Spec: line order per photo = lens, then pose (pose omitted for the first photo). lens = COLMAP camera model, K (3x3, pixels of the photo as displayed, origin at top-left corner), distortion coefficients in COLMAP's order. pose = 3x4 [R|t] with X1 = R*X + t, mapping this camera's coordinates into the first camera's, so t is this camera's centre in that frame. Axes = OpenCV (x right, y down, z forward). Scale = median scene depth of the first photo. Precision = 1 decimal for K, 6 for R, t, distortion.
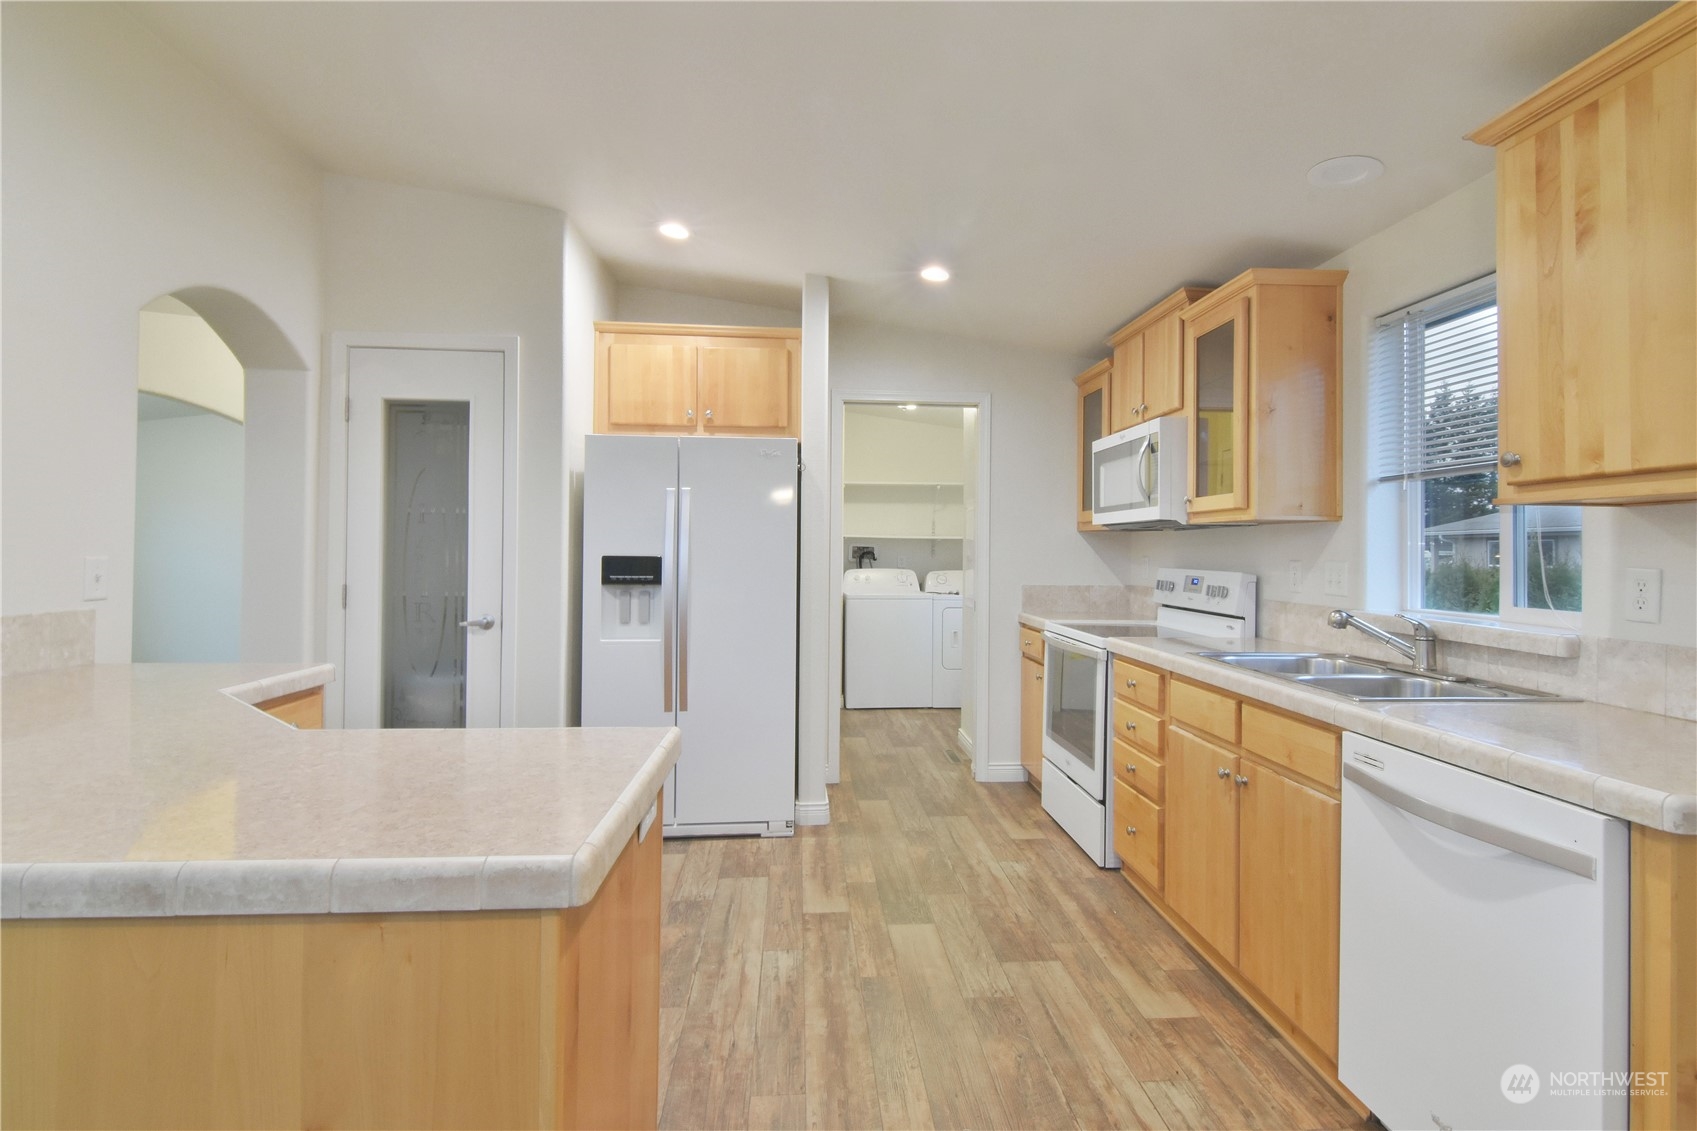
lens RADIAL K [[819.4, 0, 857.8], [0, 819.4, 538.2], [0, 0, 1]] dist [0.014611, -0.010938]
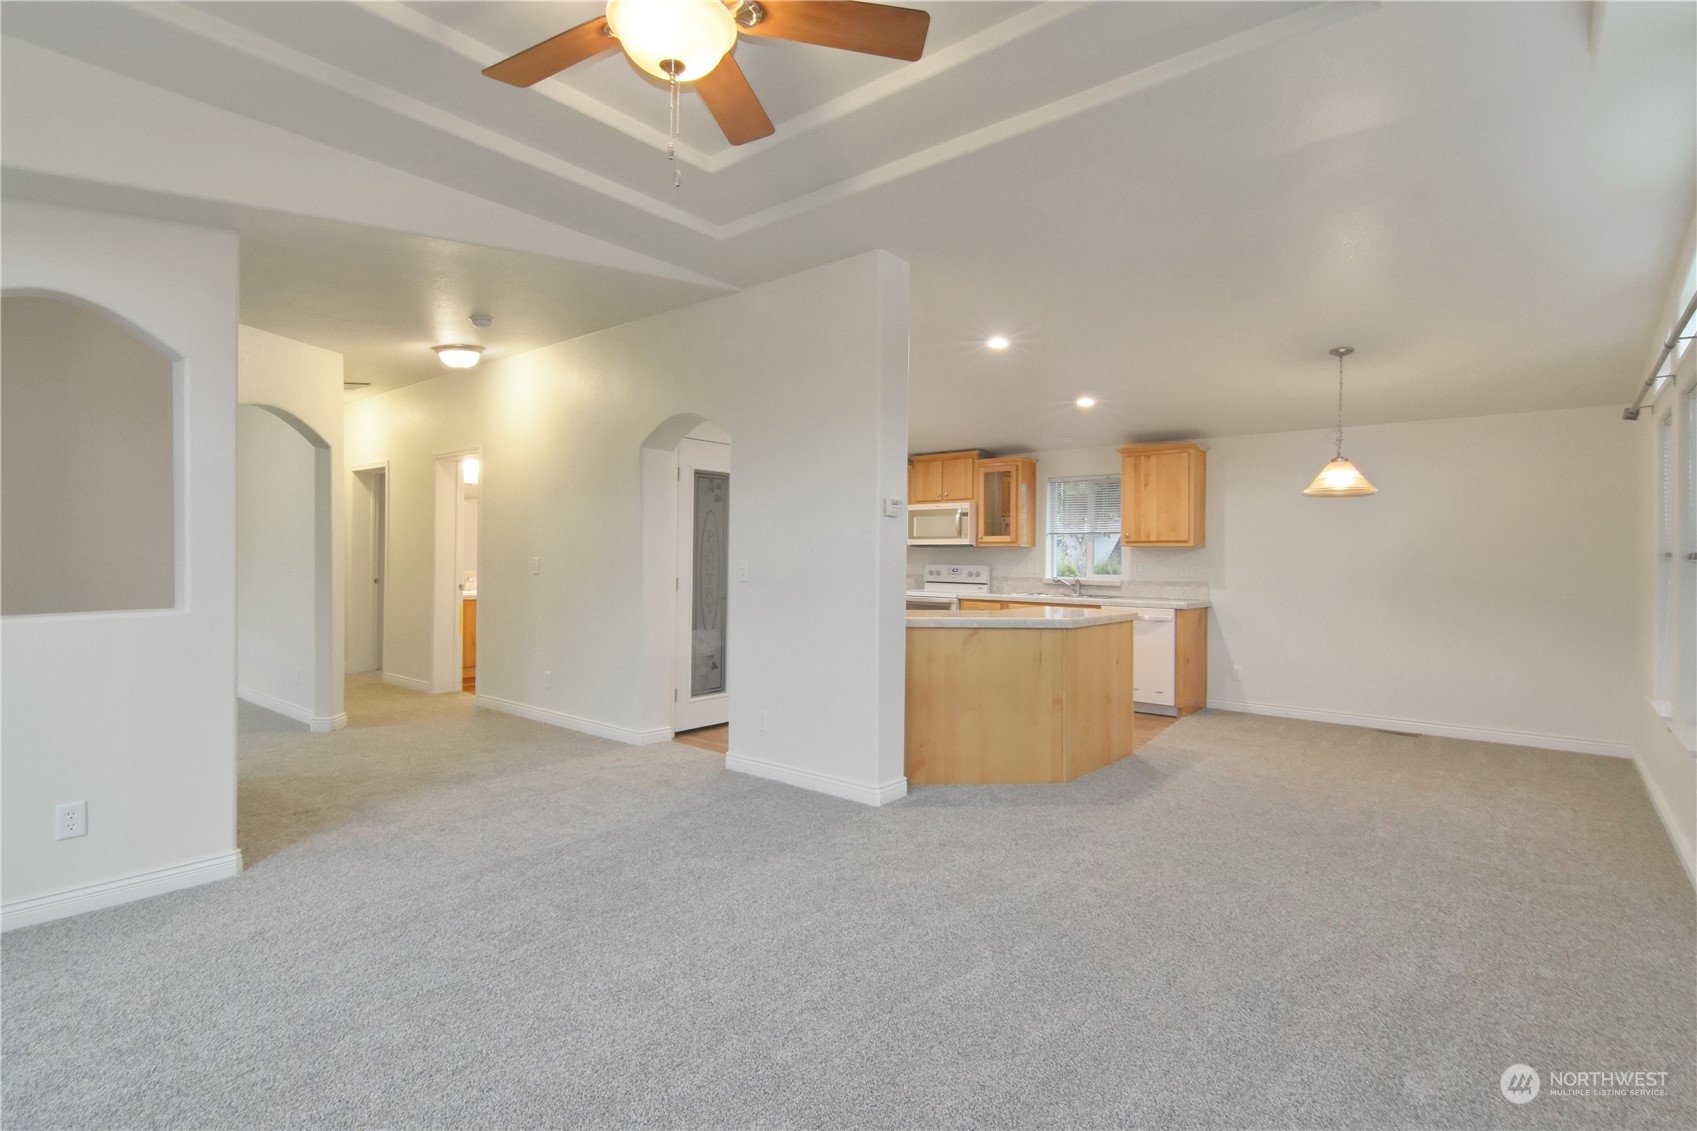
lens RADIAL K [[819.4, 0, 854.7], [0, 819.4, 555.7], [0, 0, 1]] dist [0.014611, -0.010938]
pose [[0.692454, -0.000073, 0.721462, -1.624658], [-0.013554, 0.999822, 0.013111, -0.016806], [-0.721335, -0.018857, 0.692329, -0.438792]]
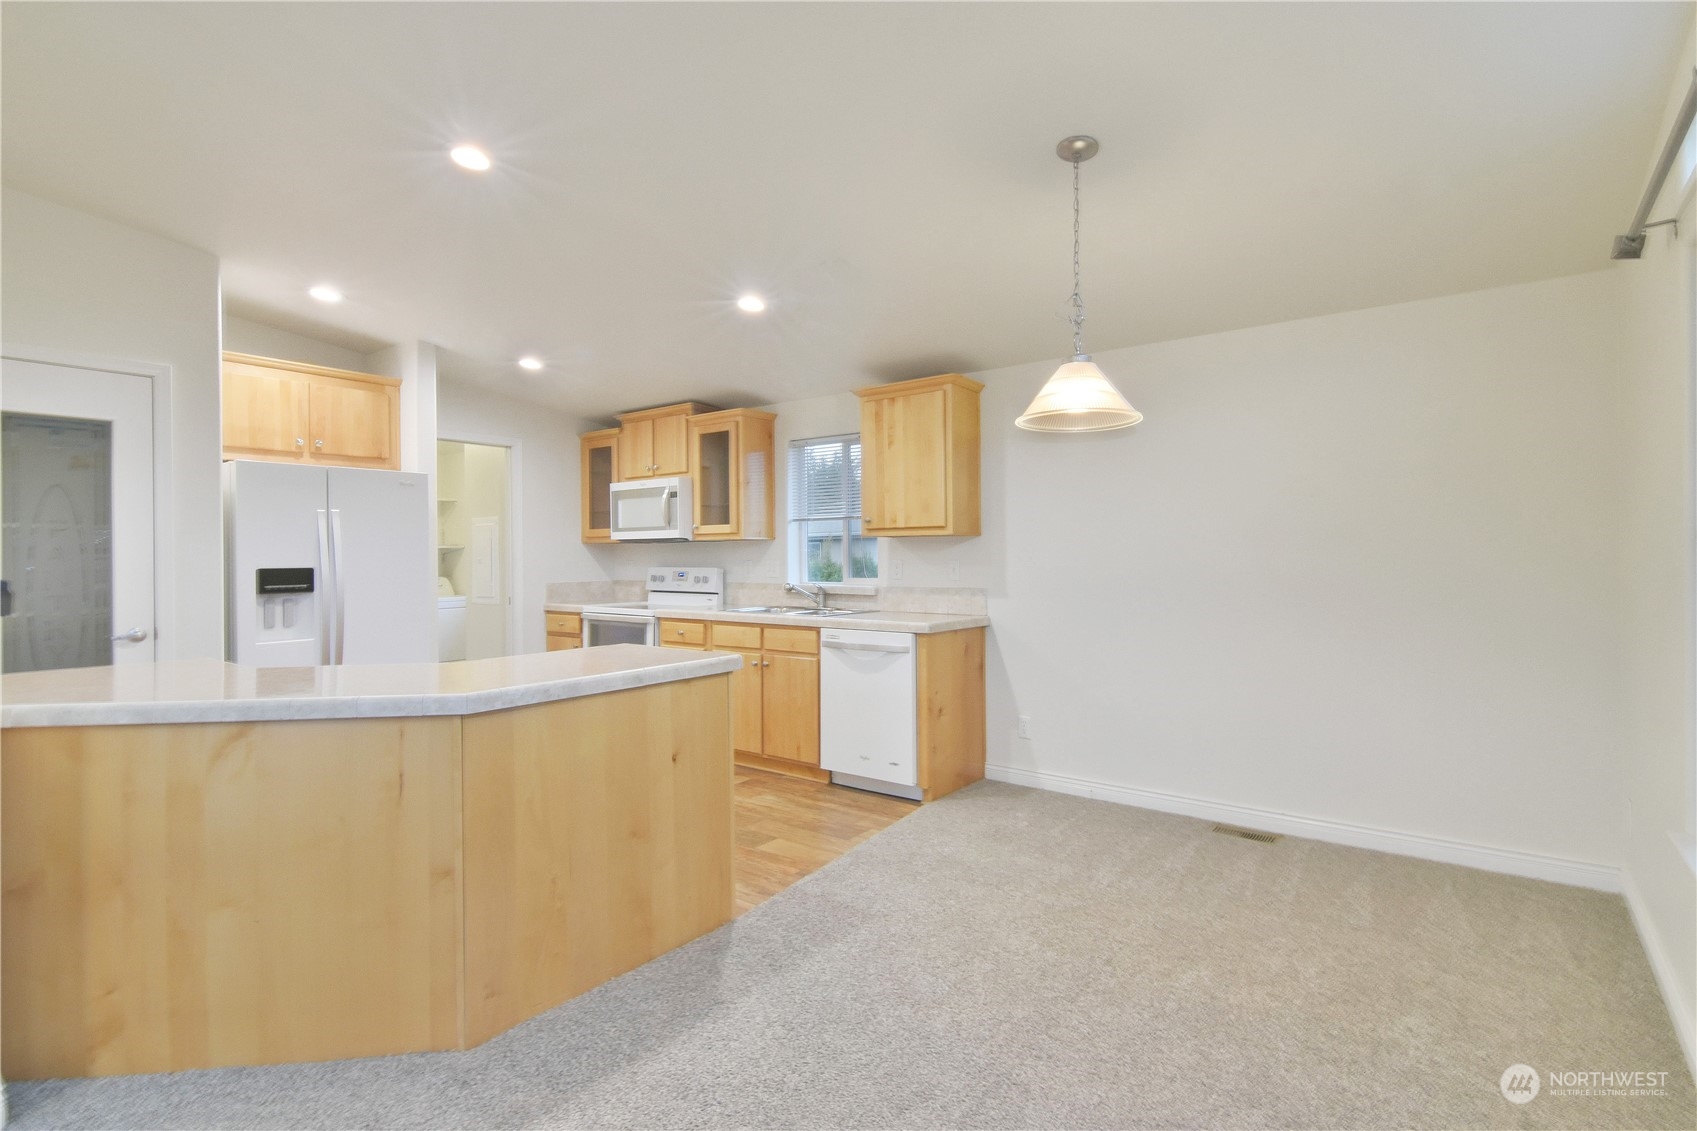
lens RADIAL K [[819.4, 0, 858.5], [0, 819.4, 557.5], [0, 0, 1]] dist [0.014611, -0.010938]
pose [[0.661756, -0.017597, 0.749513, -0.655047], [0.003580, 0.999787, 0.020312, -0.015161], [-0.749711, -0.010759, 0.661678, -0.394341]]
